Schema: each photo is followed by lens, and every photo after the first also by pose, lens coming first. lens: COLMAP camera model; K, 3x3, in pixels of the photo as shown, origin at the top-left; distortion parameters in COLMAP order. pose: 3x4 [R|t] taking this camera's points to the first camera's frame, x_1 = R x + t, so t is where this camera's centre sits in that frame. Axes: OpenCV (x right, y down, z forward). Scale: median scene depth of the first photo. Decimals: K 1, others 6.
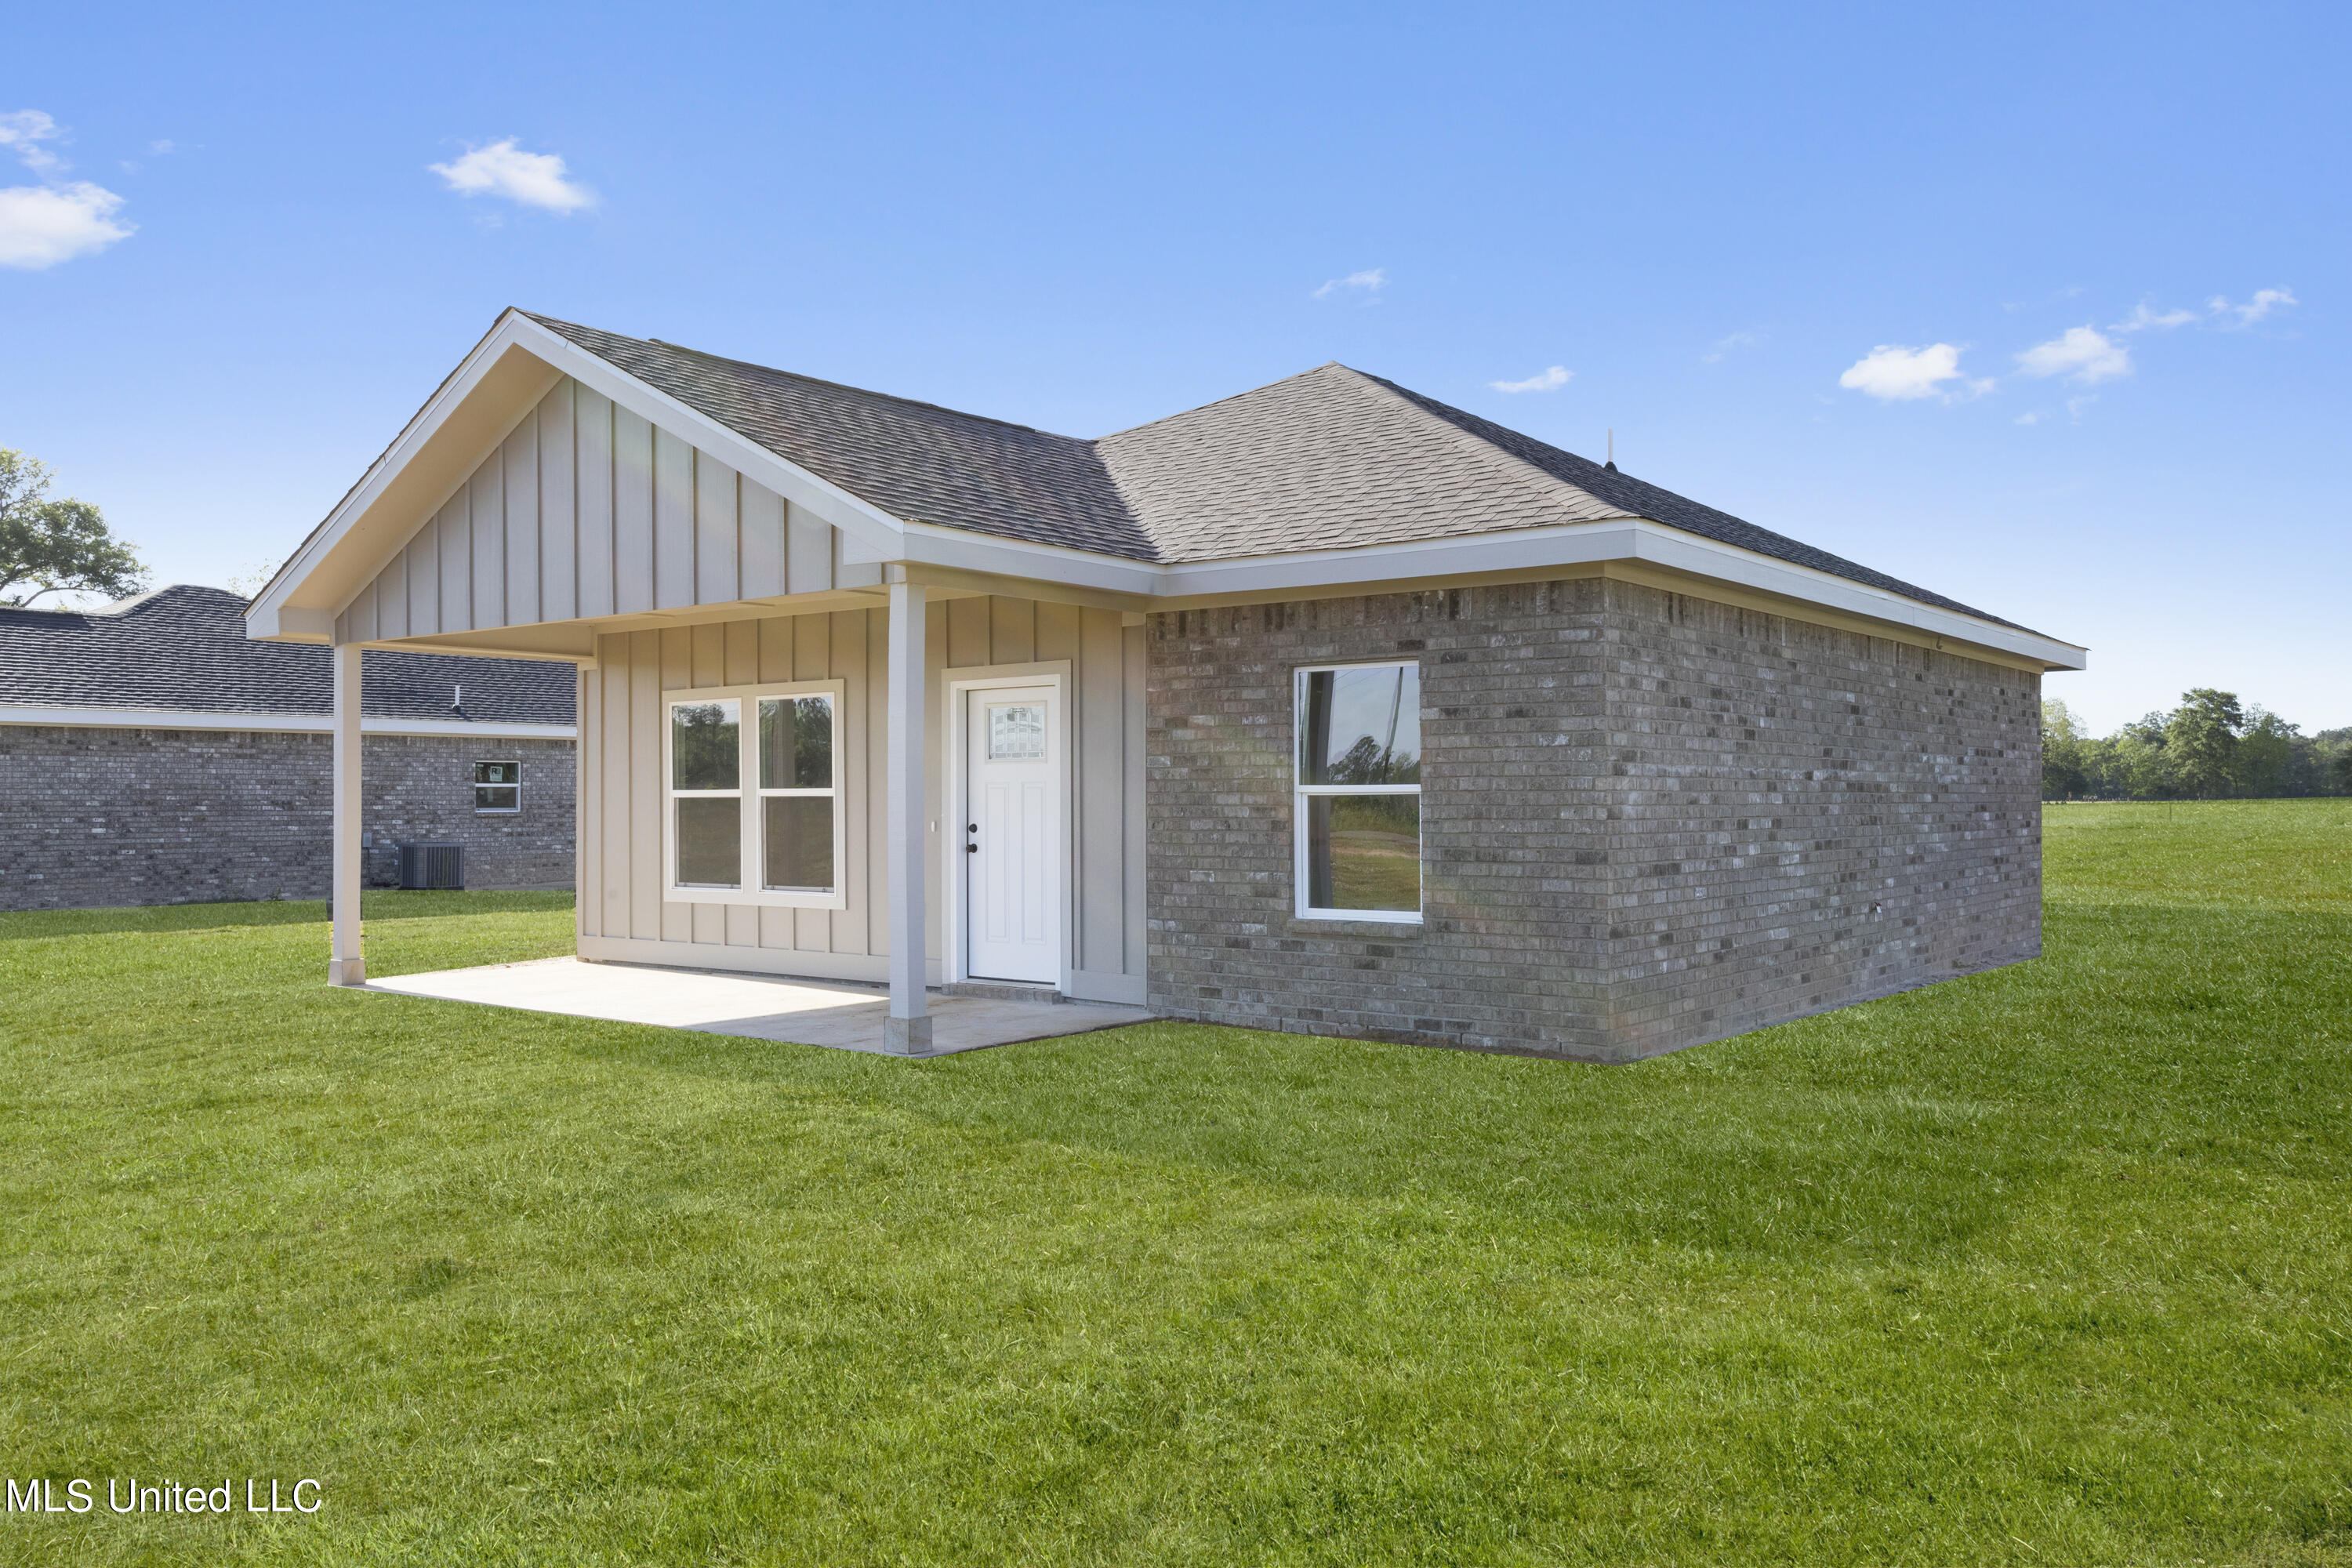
lens RADIAL K [[1818.5, 0, 1179.9], [0, 1818.5, 793.9], [0, 0, 1]] dist [-0.007546, -0.000502]
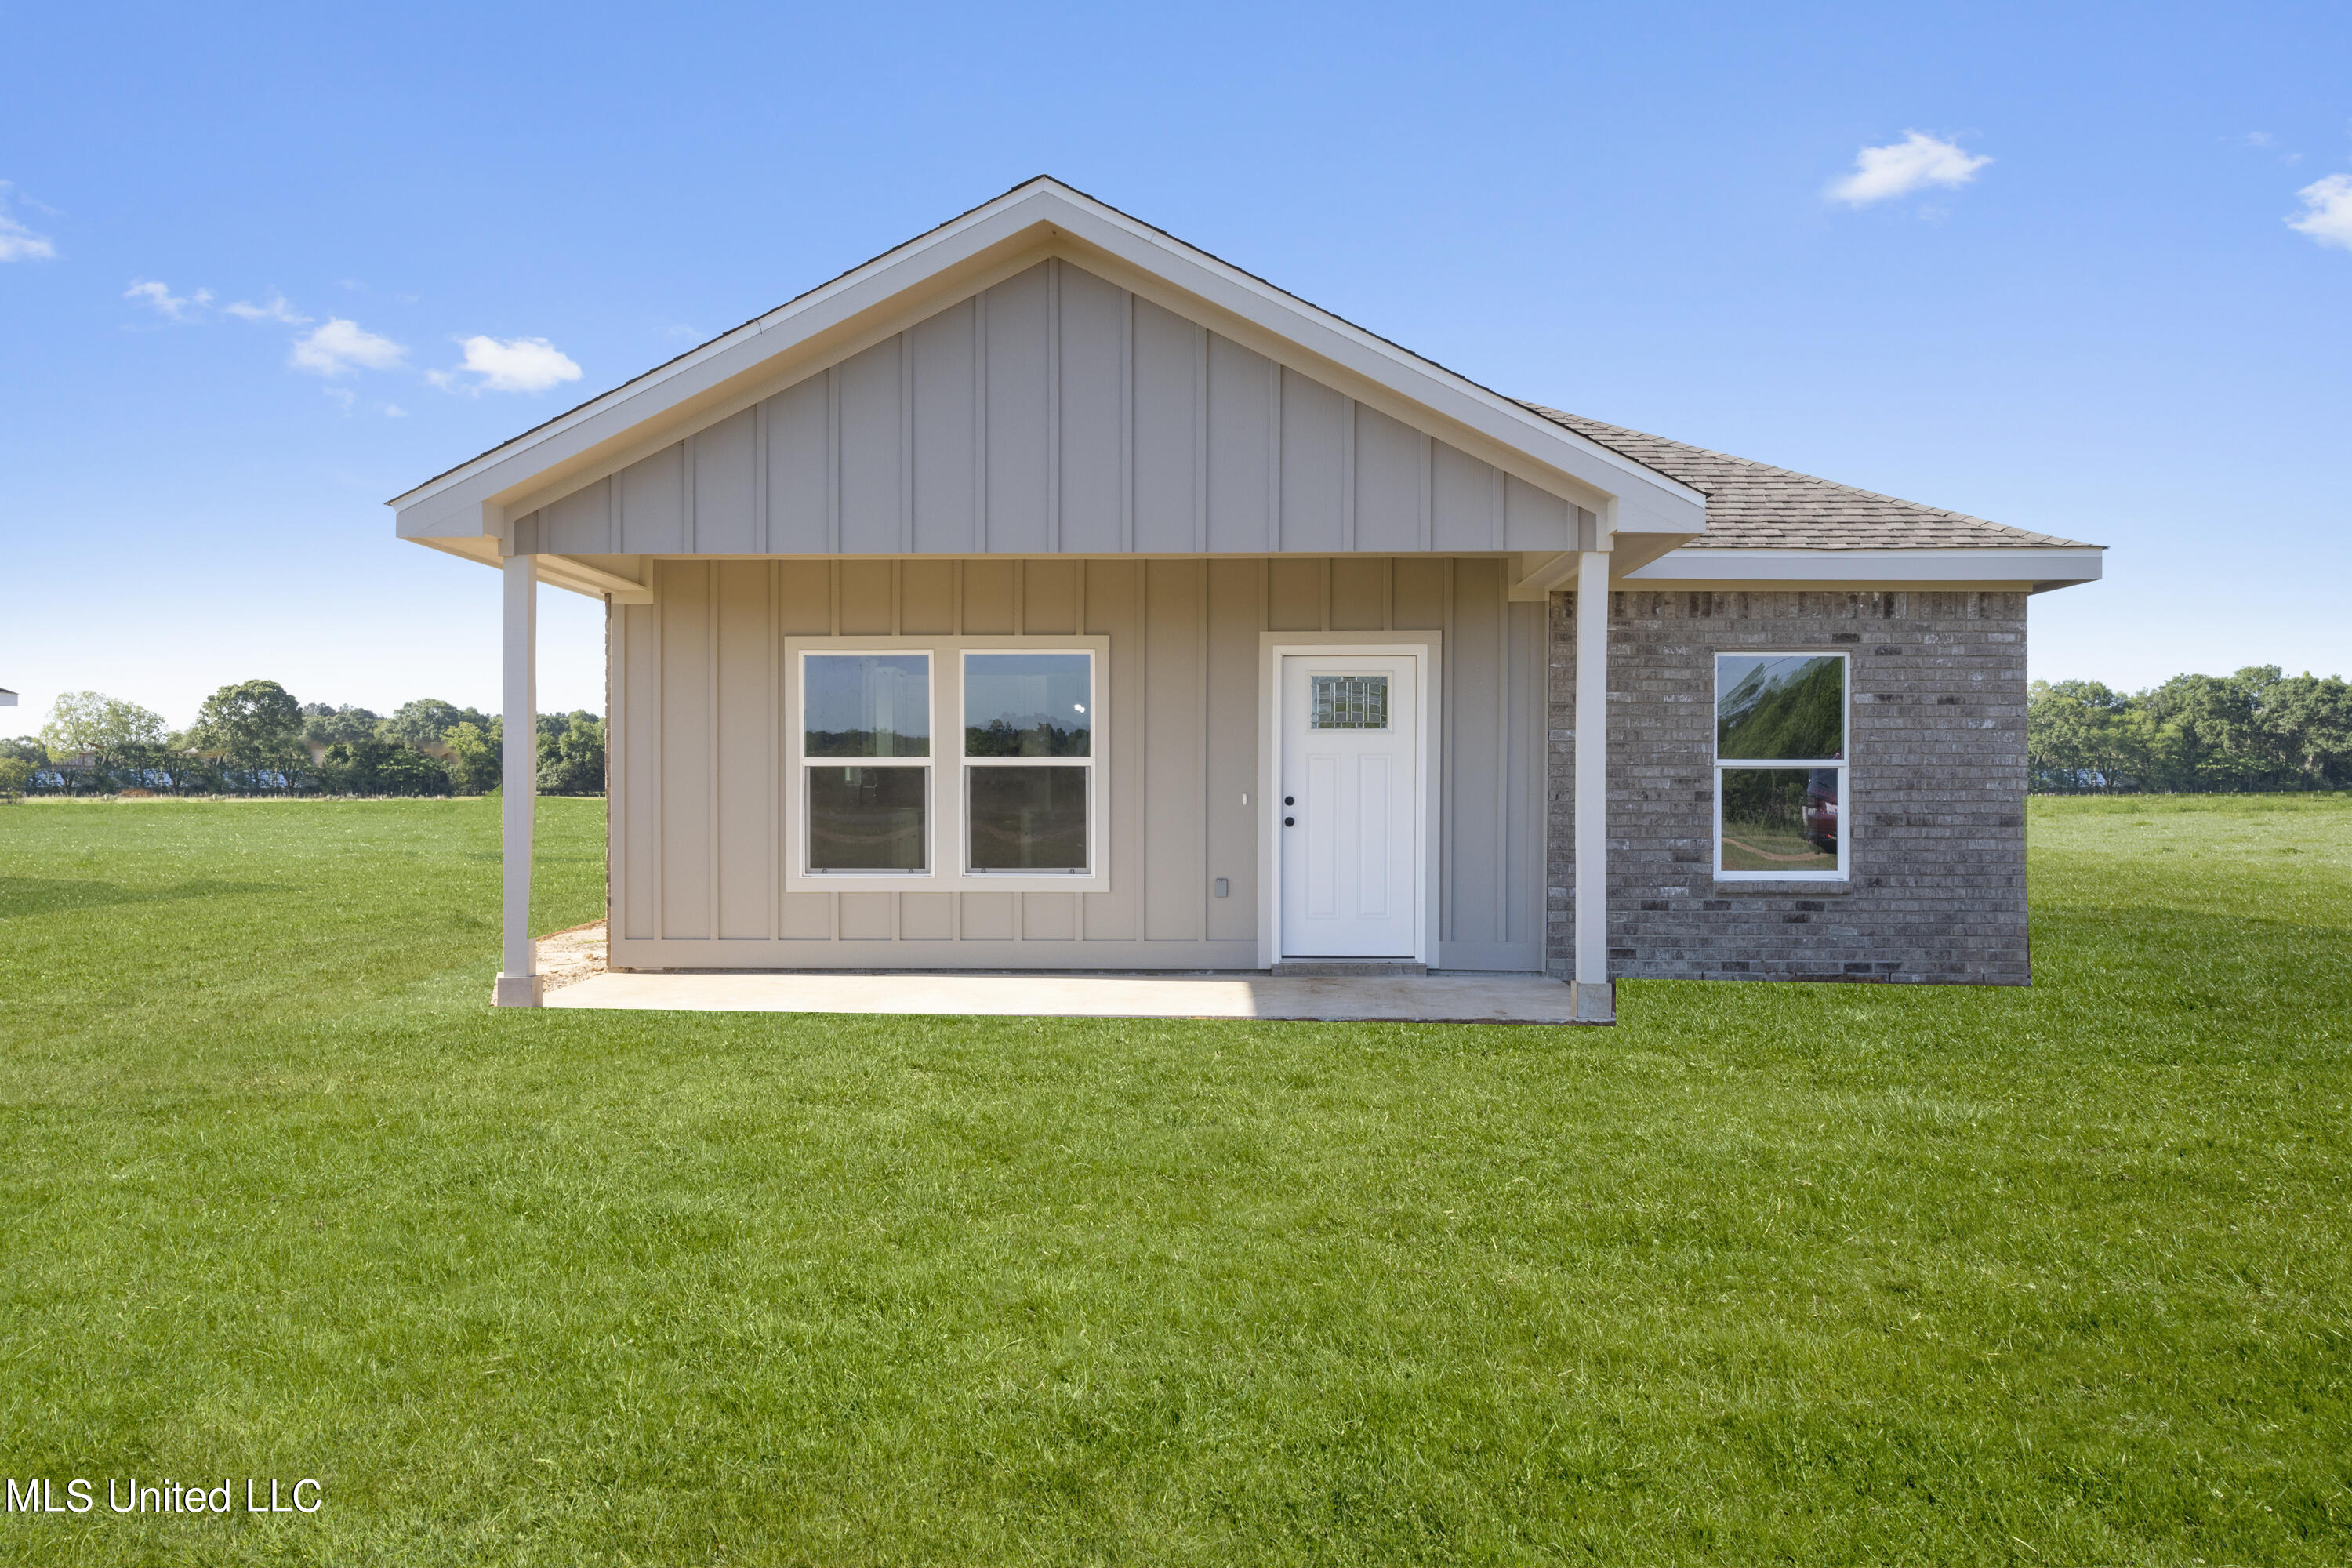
lens RADIAL K [[1959.9, 0, 1168.1], [0, 1959.9, 845.2], [0, 0, 1]] dist [-0.001779, 0.004166]
pose [[0.808416, -0.010975, 0.588509, -0.893584], [-0.006135, 0.999615, 0.027069, 0.016933], [-0.588580, -0.025494, 0.808037, 0.236948]]
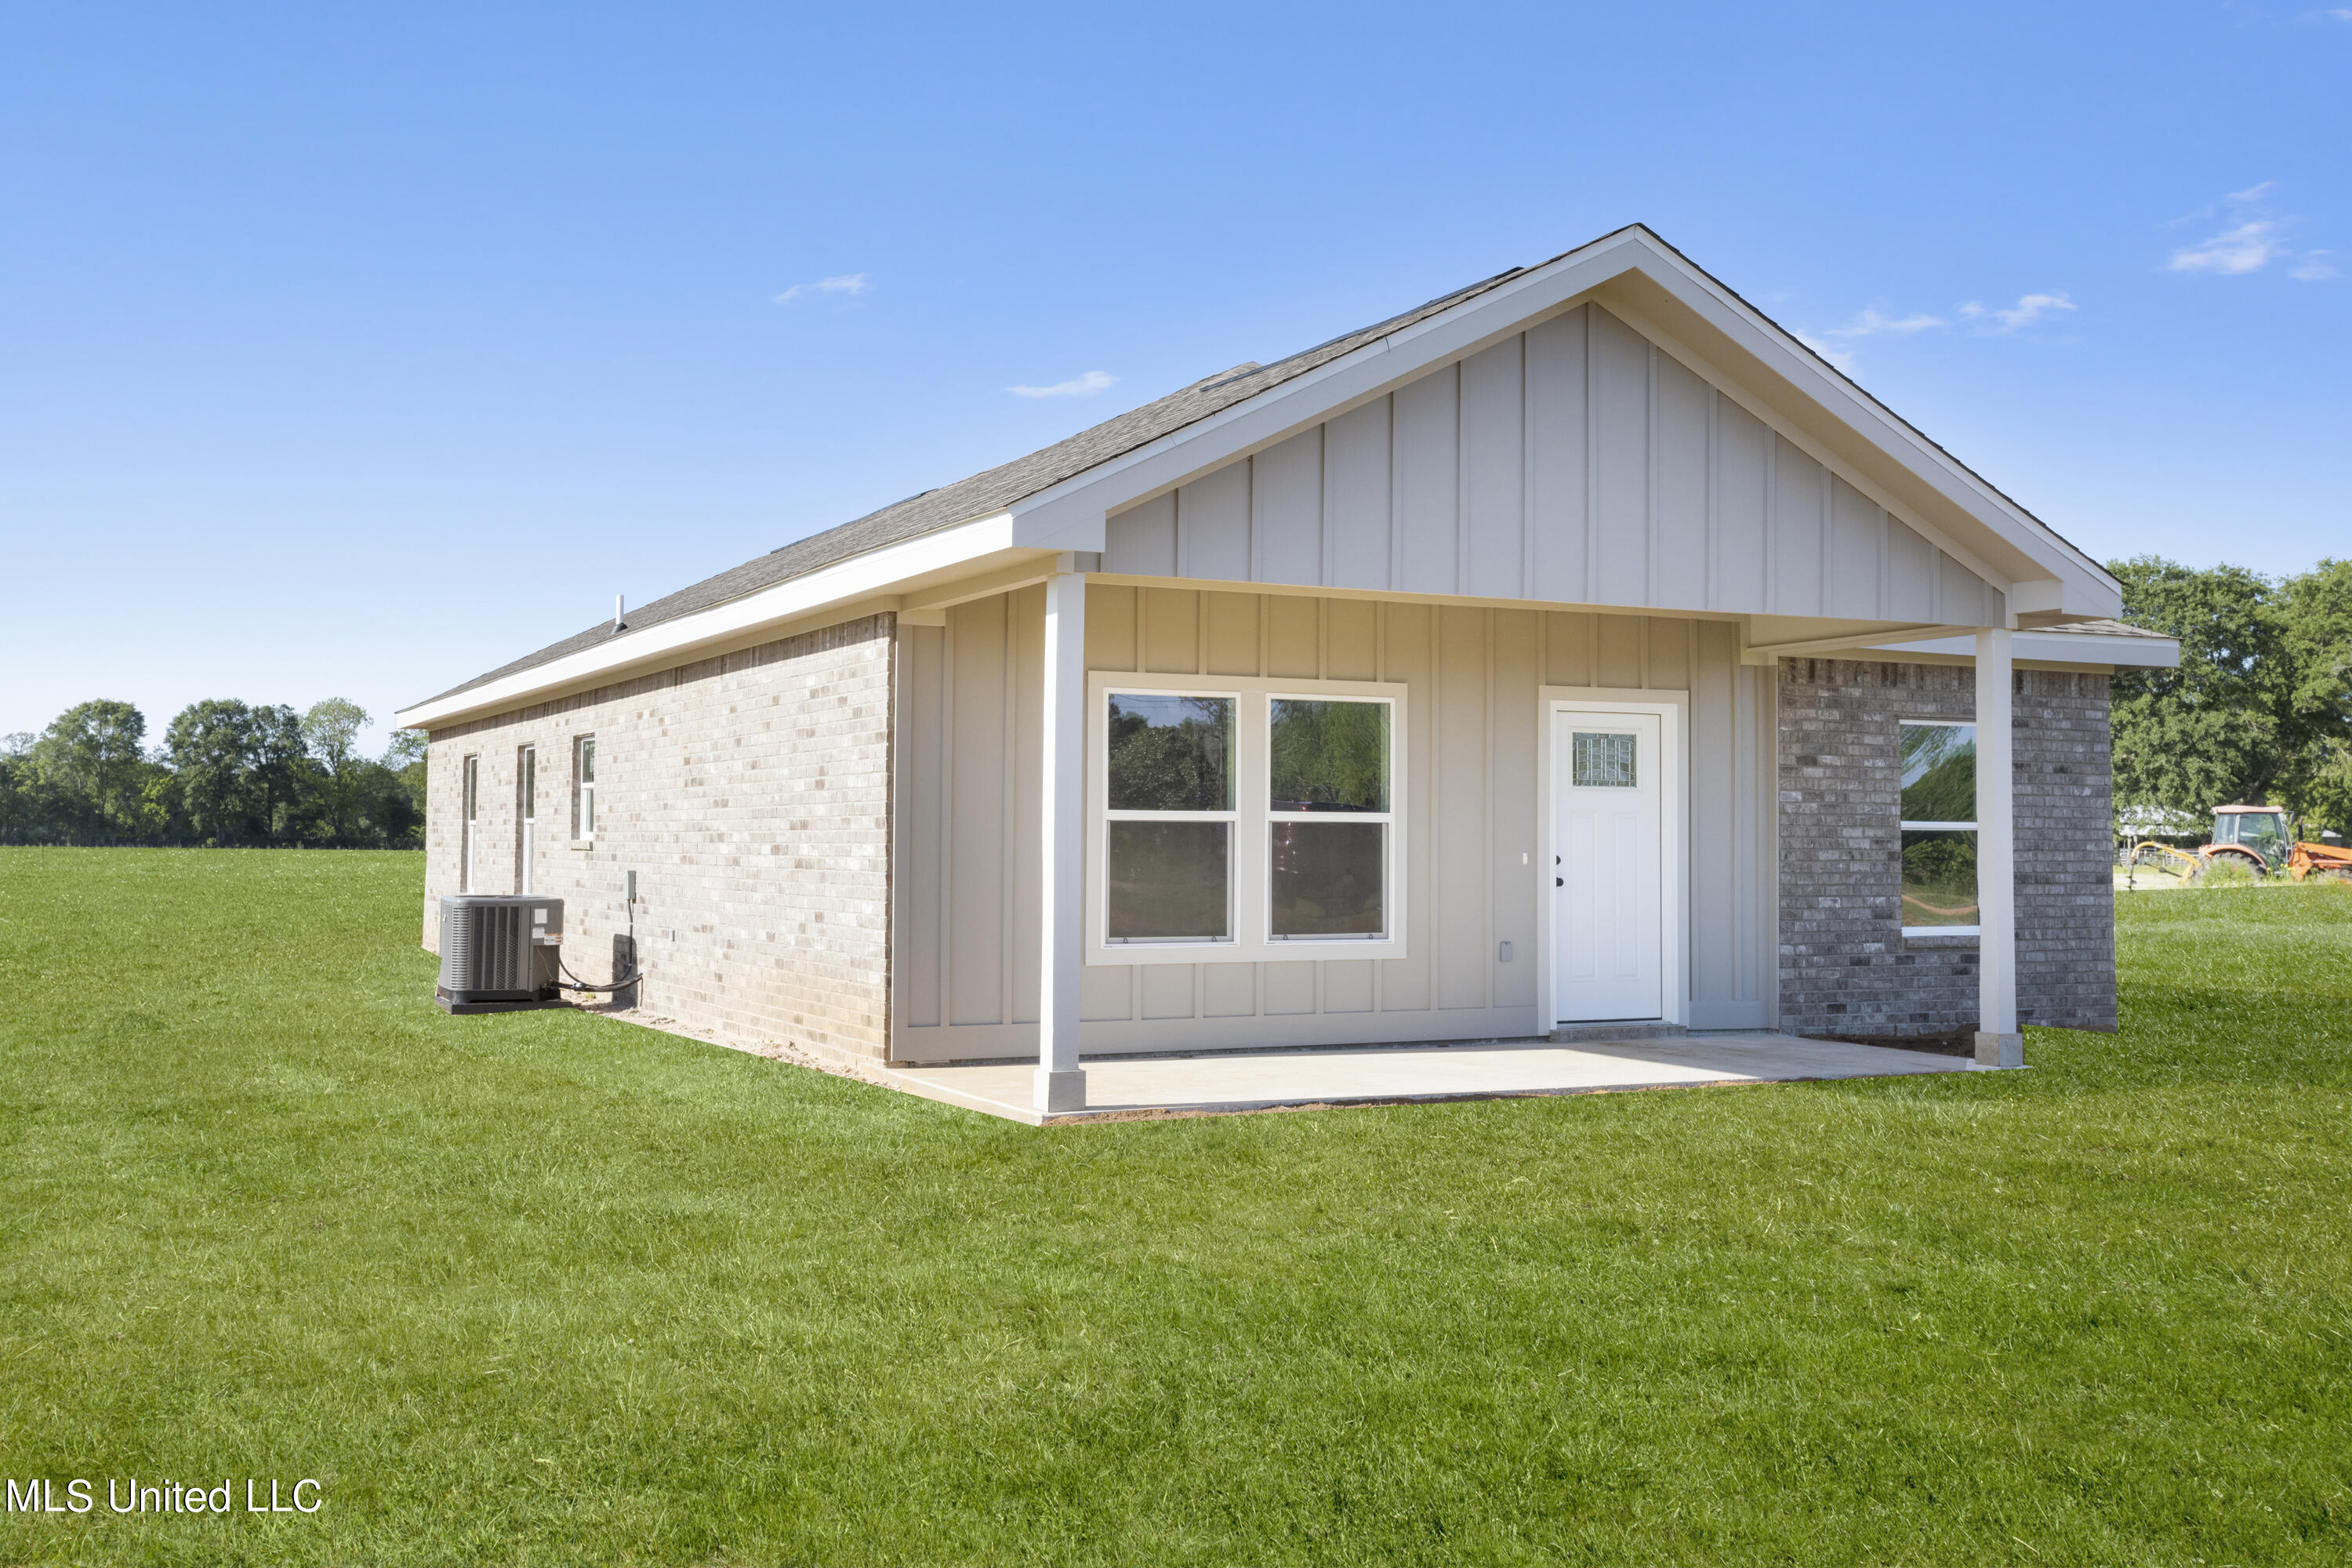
lens RADIAL K [[2324.0, 0, 1180.1], [0, 2324.0, 777.4], [0, 0, 1]] dist [0.007973, 0.016156]
pose [[0.440665, 0.036019, 0.896948, -1.457118], [-0.007348, 0.999306, -0.036520, 0.024656], [-0.897641, 0.009502, 0.440624, 0.753441]]
